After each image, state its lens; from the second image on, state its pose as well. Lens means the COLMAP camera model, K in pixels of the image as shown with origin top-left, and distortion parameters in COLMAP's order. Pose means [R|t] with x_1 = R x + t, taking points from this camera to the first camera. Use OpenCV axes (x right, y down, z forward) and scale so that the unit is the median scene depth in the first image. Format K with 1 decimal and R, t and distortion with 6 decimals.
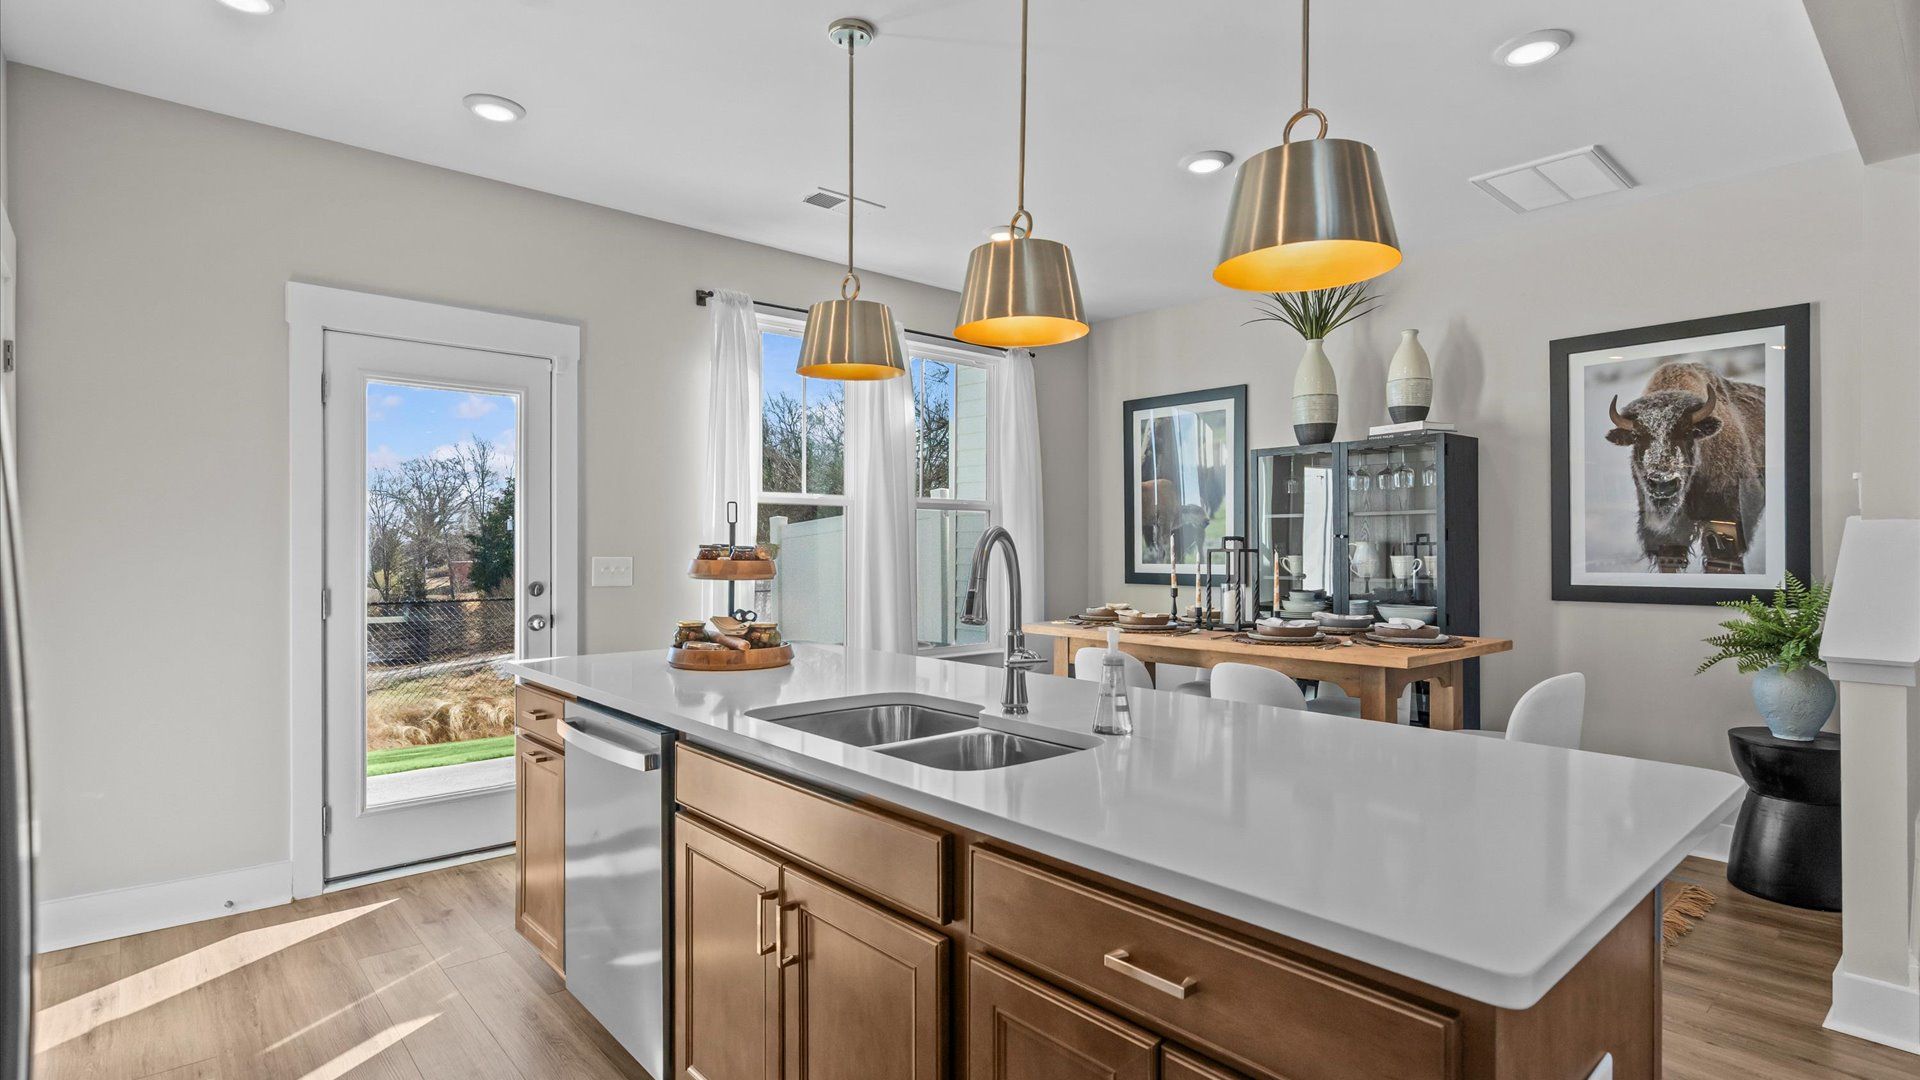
lens RADIAL K [[951.2, 0, 973.6], [0, 951.2, 536.6], [0, 0, 1]] dist [0.025202, -0.000438]
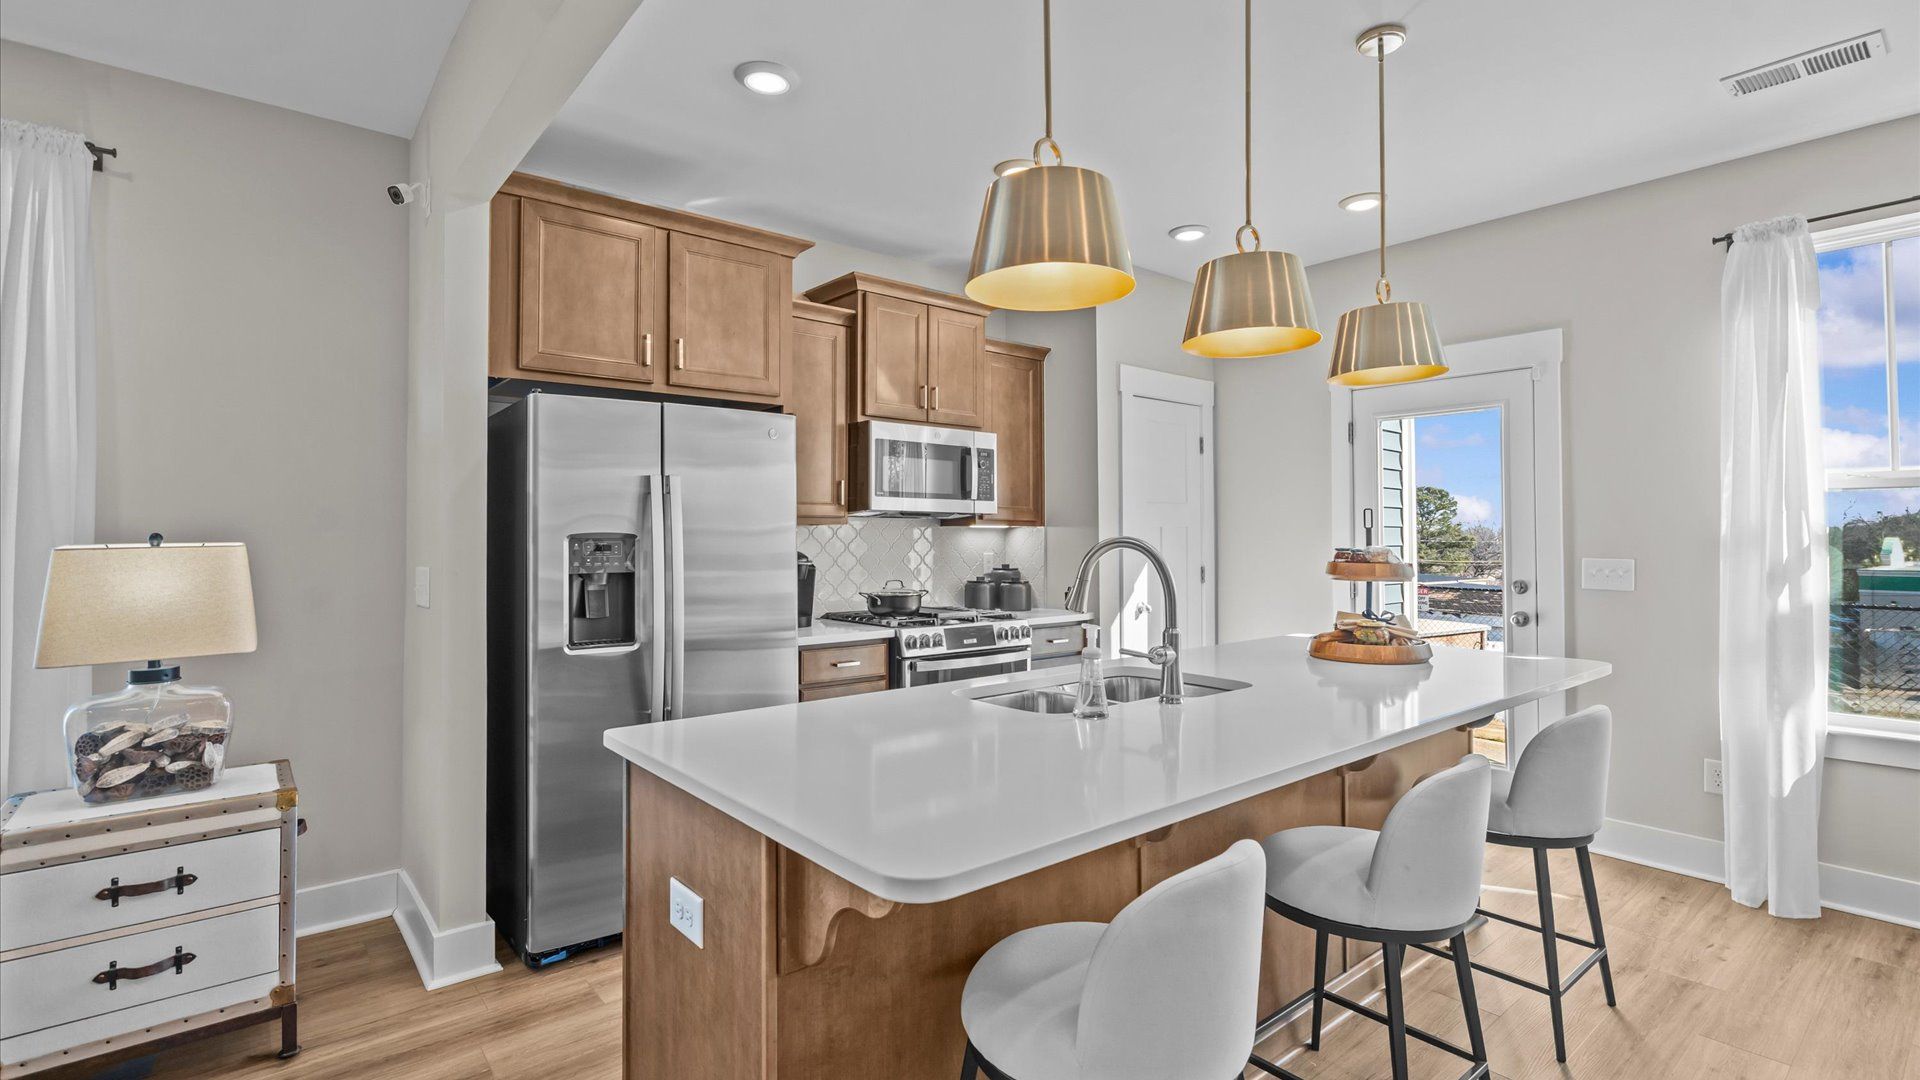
lens RADIAL K [[889.7, 0, 962.8], [0, 889.7, 517.9], [0, 0, 1]] dist [0.000303, 0.005310]
pose [[-0.029576, -0.021311, -0.999335, 0.533831], [0.008483, 0.999731, -0.021570, -0.005552], [0.999527, -0.009115, -0.029387, 0.398896]]
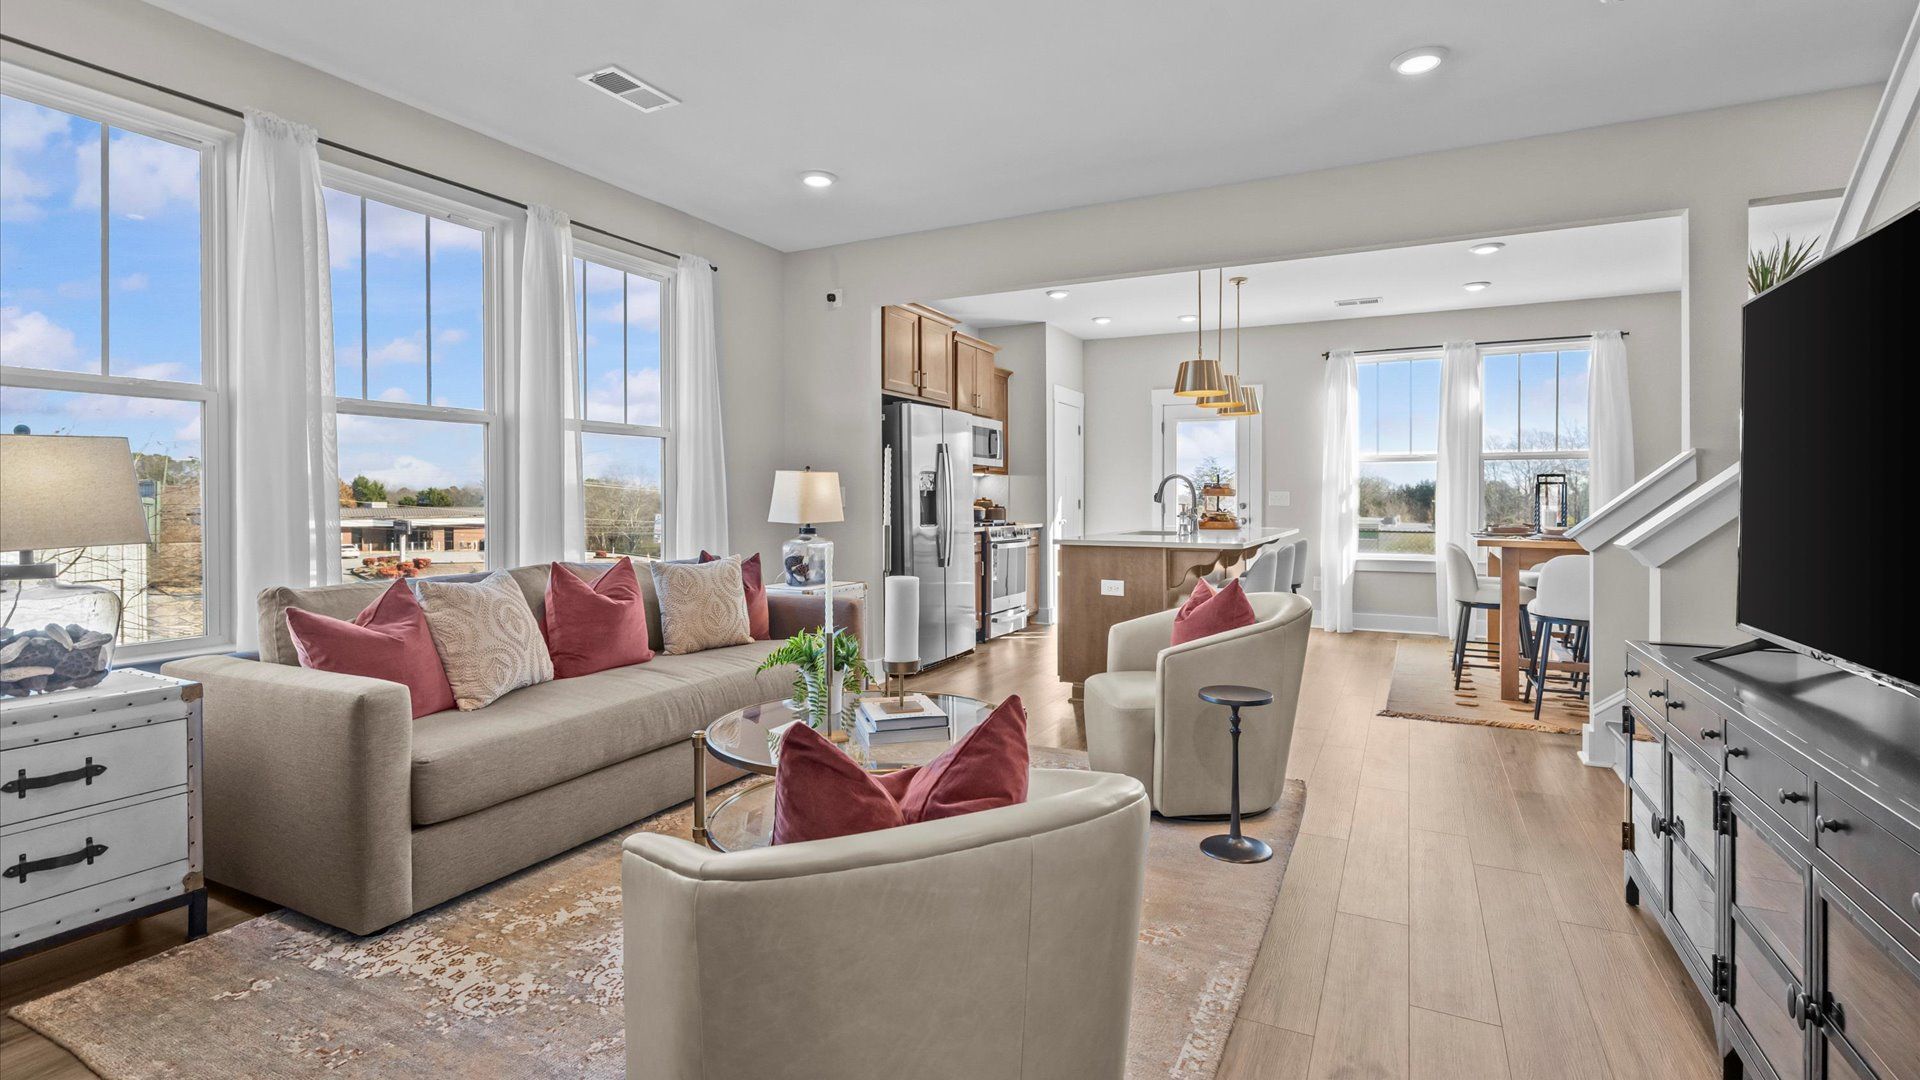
lens RADIAL K [[889.7, 0, 977.3], [0, 889.7, 500.0], [0, 0, 1]] dist [0.000303, 0.005310]
pose [[0.377024, 0.000526, -0.926203, 1.191503], [0.006276, 0.999975, 0.003122, 0.030159], [0.926182, -0.006990, 0.377012, -0.344687]]
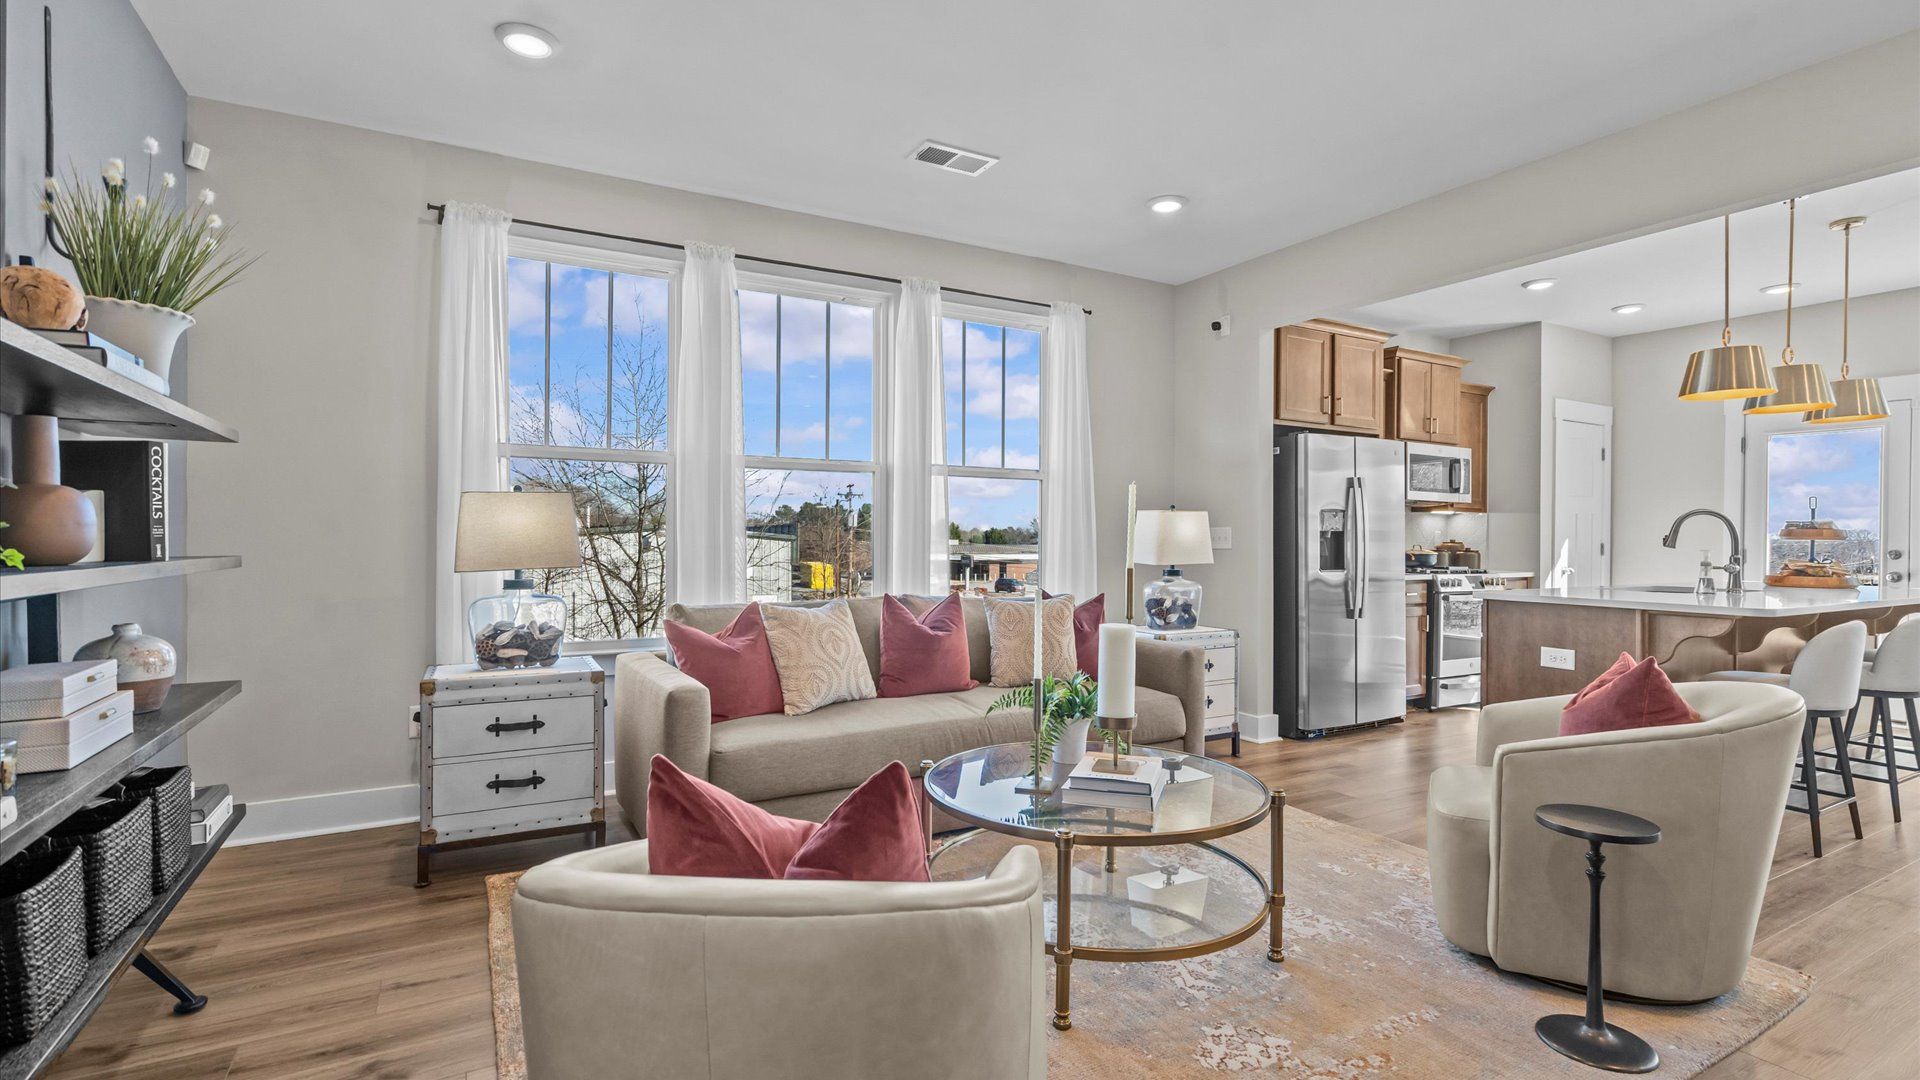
lens RADIAL K [[889.7, 0, 971.8], [0, 889.7, 535.4], [0, 0, 1]] dist [0.000303, 0.005310]
pose [[-0.202195, -0.004337, -0.979336, 1.171712], [-0.000769, 0.999991, -0.004270, 0.030861], [0.979345, -0.000111, -0.202196, -0.127896]]
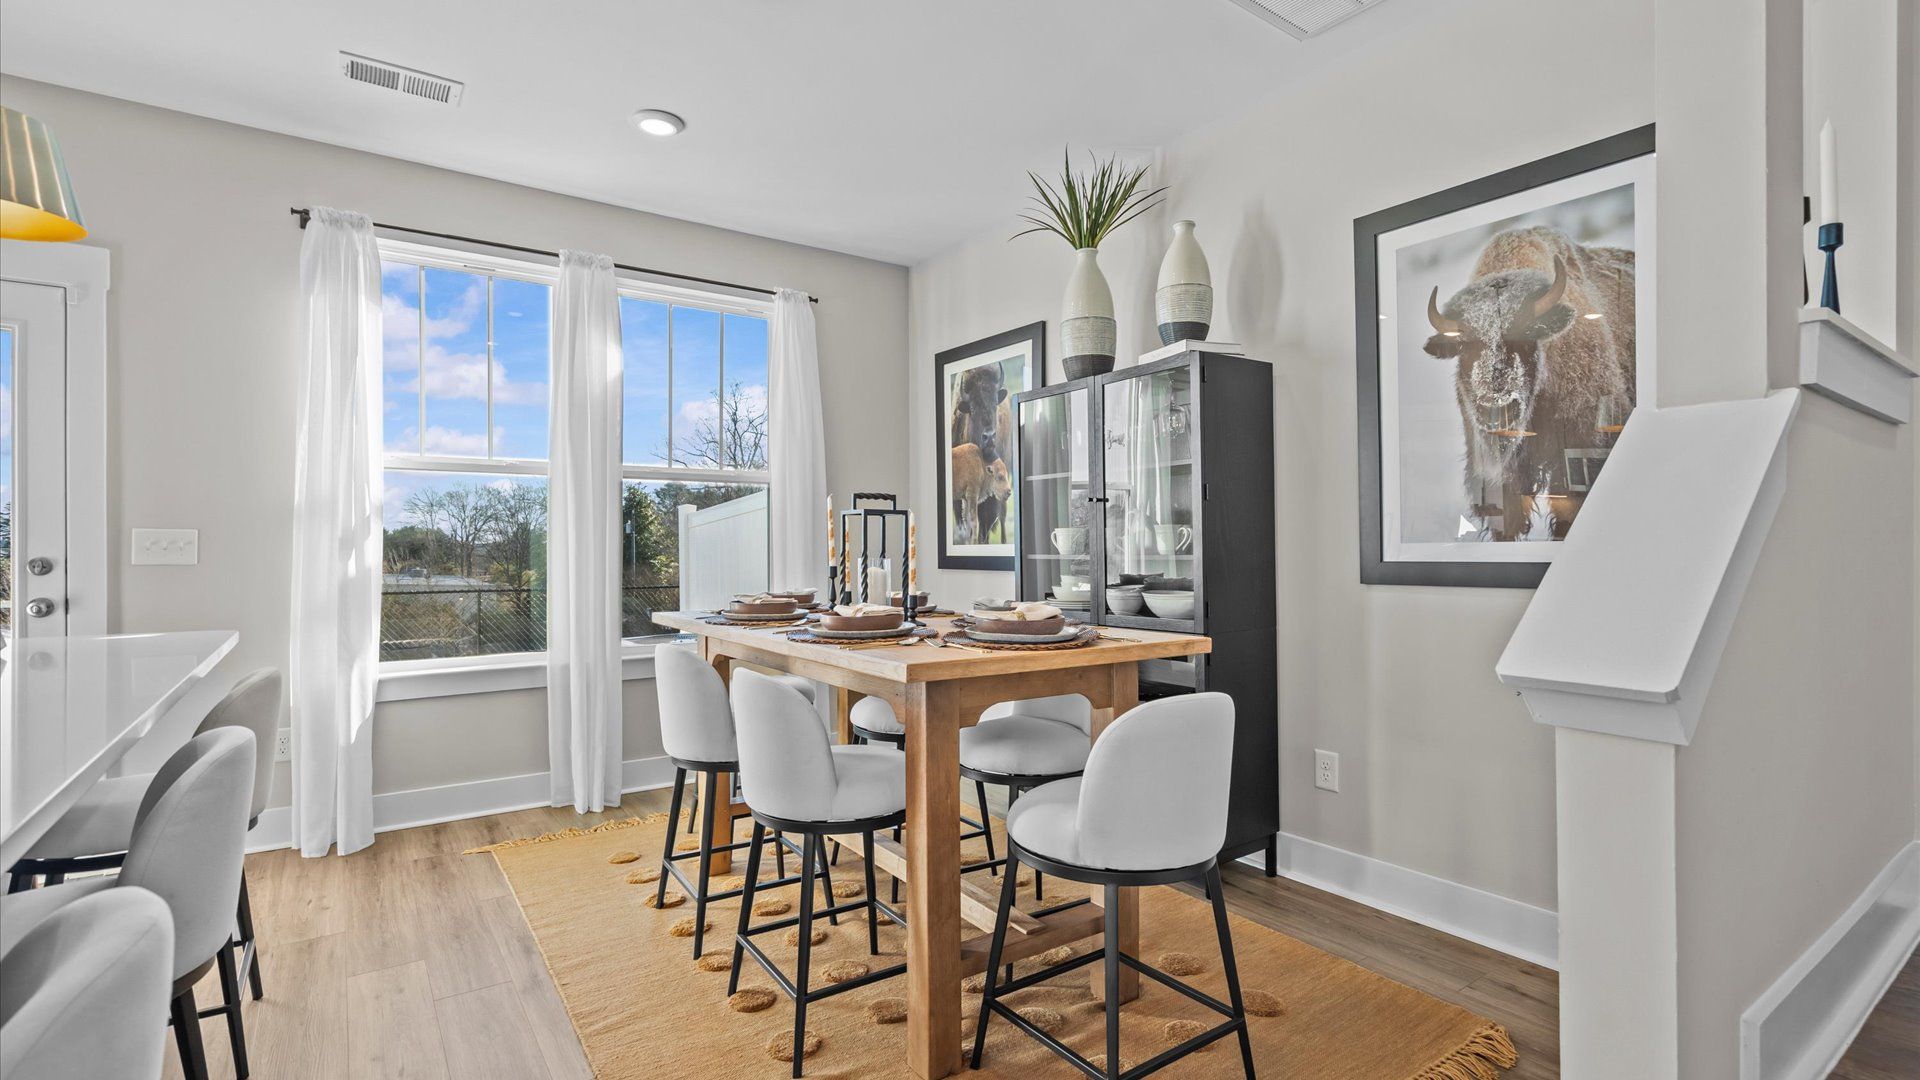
lens RADIAL K [[889.7, 0, 952.3], [0, 889.7, 544.2], [0, 0, 1]] dist [0.000303, 0.005310]
pose [[0.992511, -0.003855, -0.122097, 0.402249], [0.004652, 0.999970, 0.006243, 0.033529], [0.122069, -0.006764, 0.992499, 0.321913]]
